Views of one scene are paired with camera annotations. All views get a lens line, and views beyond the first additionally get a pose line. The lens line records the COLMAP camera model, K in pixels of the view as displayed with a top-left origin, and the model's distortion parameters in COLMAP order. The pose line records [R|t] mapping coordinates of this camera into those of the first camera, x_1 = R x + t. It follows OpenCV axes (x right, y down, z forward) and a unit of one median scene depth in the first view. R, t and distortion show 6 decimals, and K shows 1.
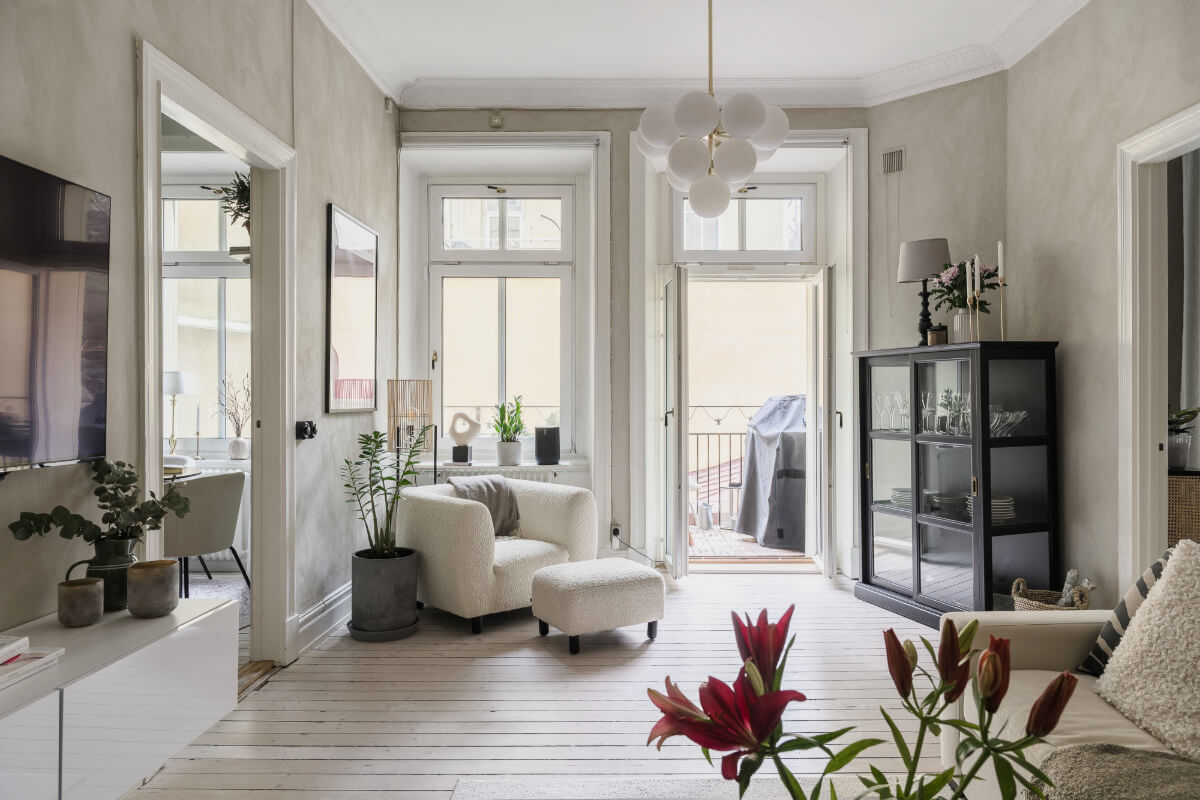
lens RADIAL K [[801.5, 0, 636.6], [0, 801.5, 390.3], [0, 0, 1]] dist [-0.003113, -0.001131]
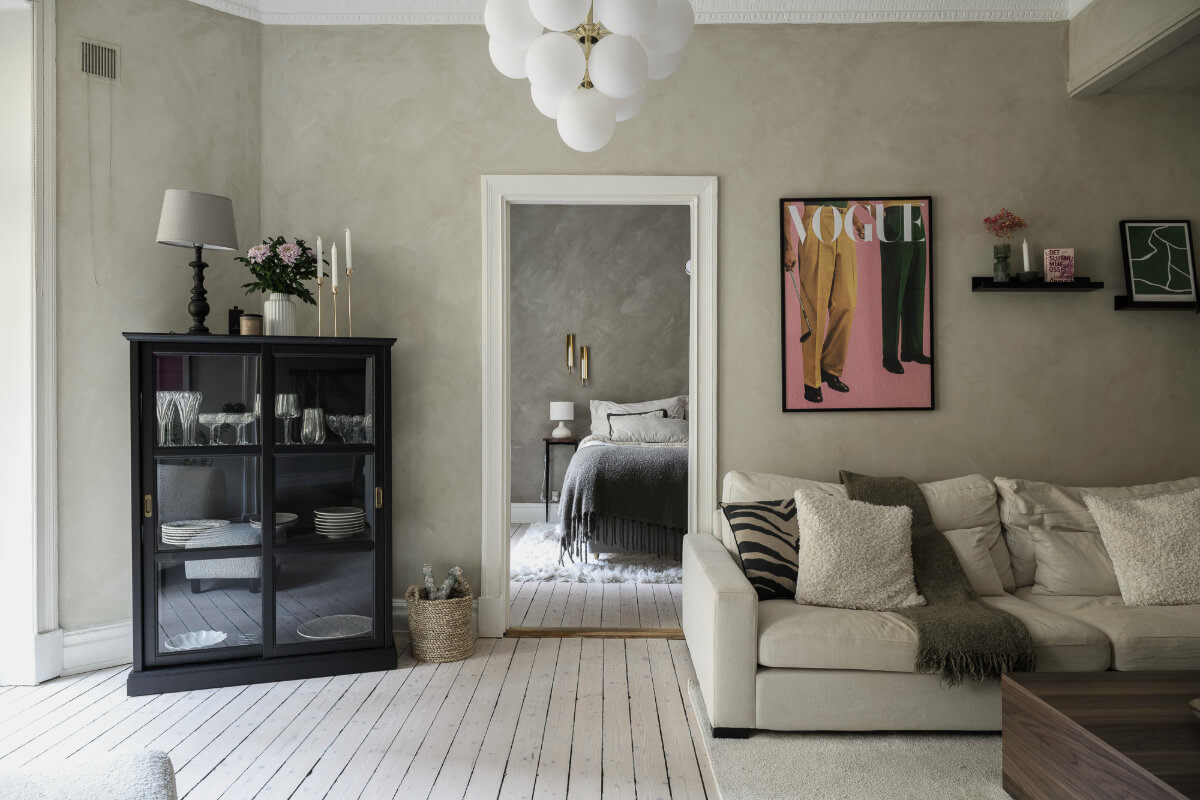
lens RADIAL K [[817.9, 0, 600.0], [0, 817.9, 400.0], [0, 0, 1]] dist [0.005040, 0.004195]
pose [[0.024269, -0.001504, 0.999704, -0.412164], [-0.005965, 0.999981, 0.001649, 0.005412], [-0.999688, -0.006003, 0.024260, 0.597933]]
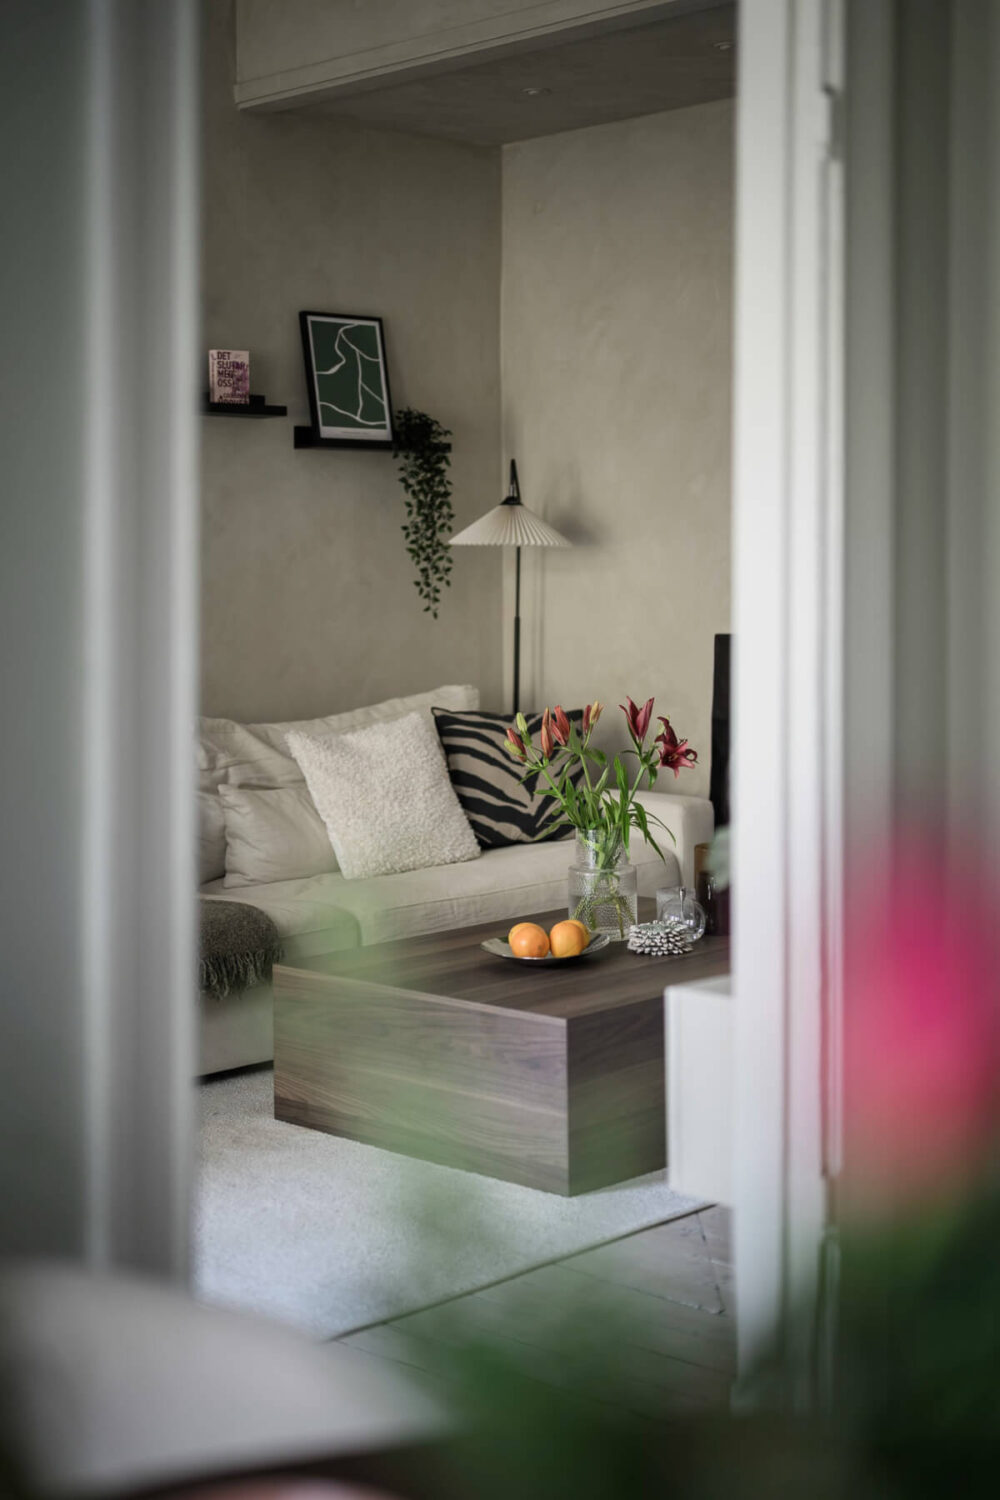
lens RADIAL K [[2266.9, 0, 500.2], [0, 2266.9, 553.5], [0, 0, 1]] dist [-0.000625, -0.002902]
pose [[-0.678002, 0.008924, 0.735006, -0.754838], [0.007739, 0.999958, -0.005003, -0.009816], [-0.735019, 0.002296, -0.678043, 1.009830]]
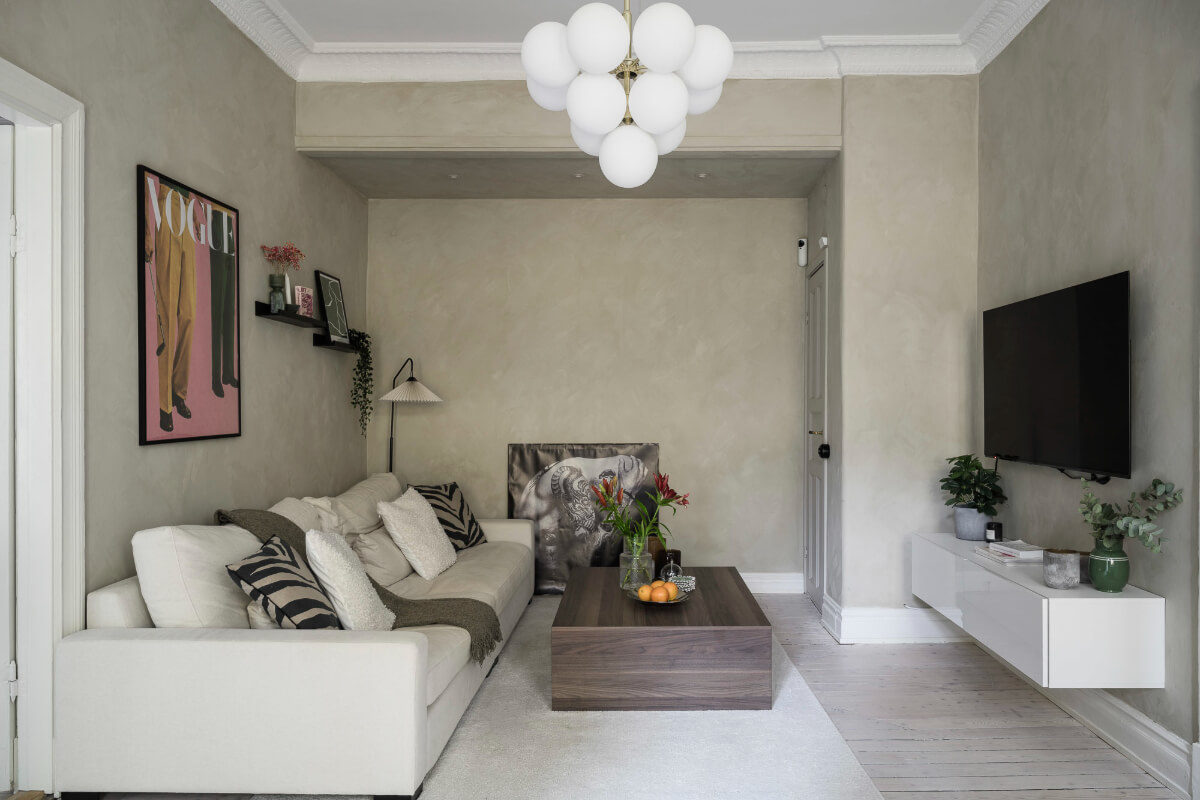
lens RADIAL K [[835.5, 0, 622.8], [0, 835.5, 419.1], [0, 0, 1]] dist [-0.006395, -0.000845]
pose [[-0.999935, -0.000428, 0.011414, 0.054360], [-0.000340, 0.999970, 0.007738, -0.007821], [-0.011417, 0.007733, -0.999905, 1.086116]]
